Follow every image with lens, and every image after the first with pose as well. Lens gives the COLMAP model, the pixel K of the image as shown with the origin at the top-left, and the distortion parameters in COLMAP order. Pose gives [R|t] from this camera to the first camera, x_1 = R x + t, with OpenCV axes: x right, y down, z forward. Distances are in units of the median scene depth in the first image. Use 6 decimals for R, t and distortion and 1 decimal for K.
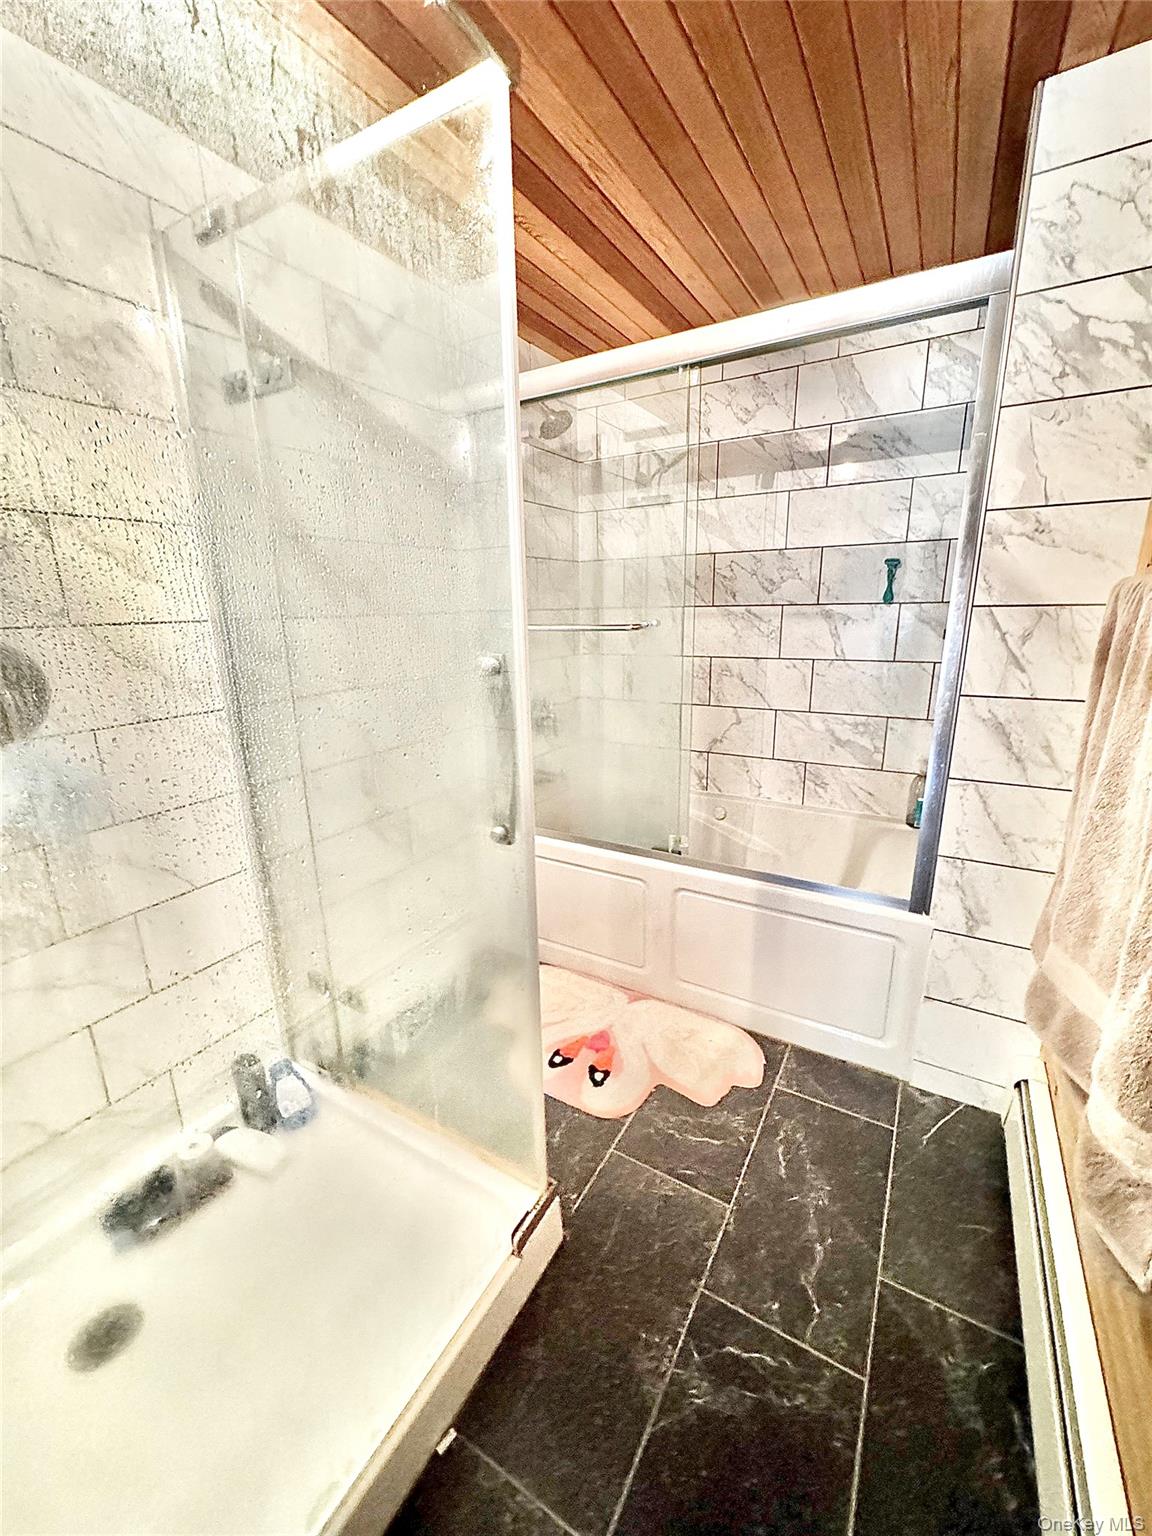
lens RADIAL K [[620.4, 0, 580.9], [0, 620.4, 768.9], [0, 0, 1]] dist [-0.001701, -0.000019]
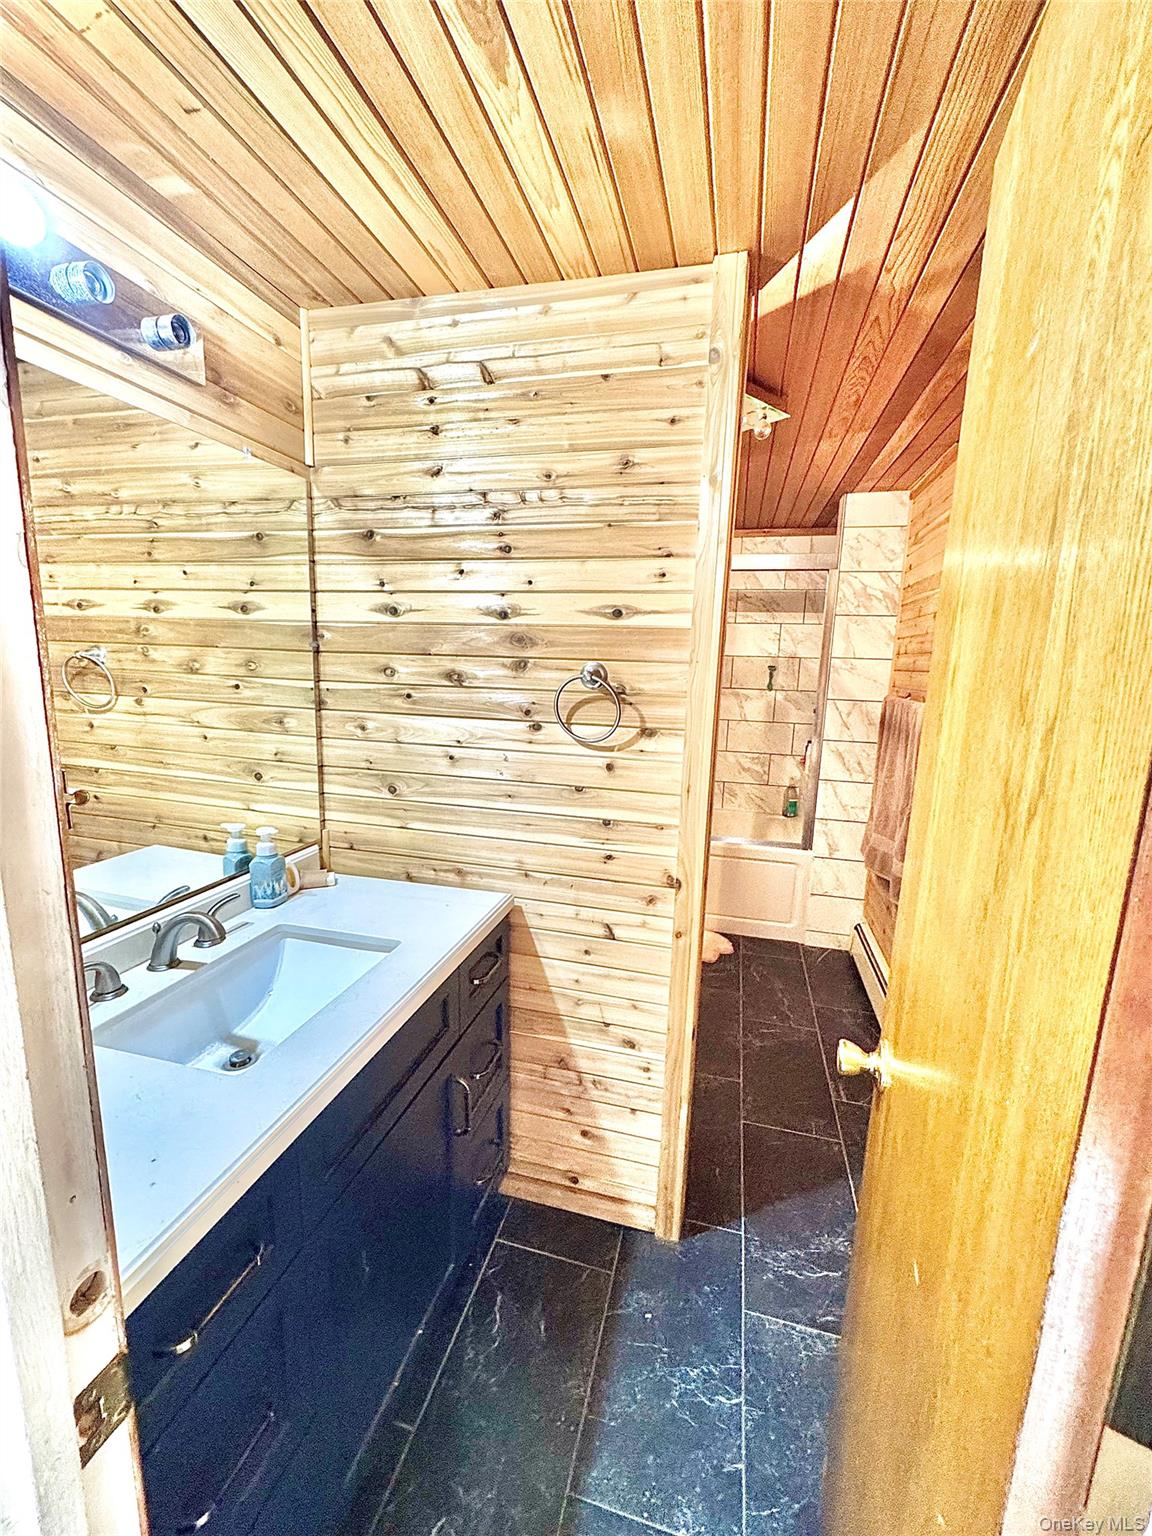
lens RADIAL K [[620.4, 0, 573.0], [0, 620.4, 767.3], [0, 0, 1]] dist [-0.001701, -0.000019]
pose [[0.963851, -0.001735, 0.266437, -0.720280], [0.024127, 0.996439, -0.080791, 0.116498], [-0.265348, 0.084299, 0.960460, -0.743886]]
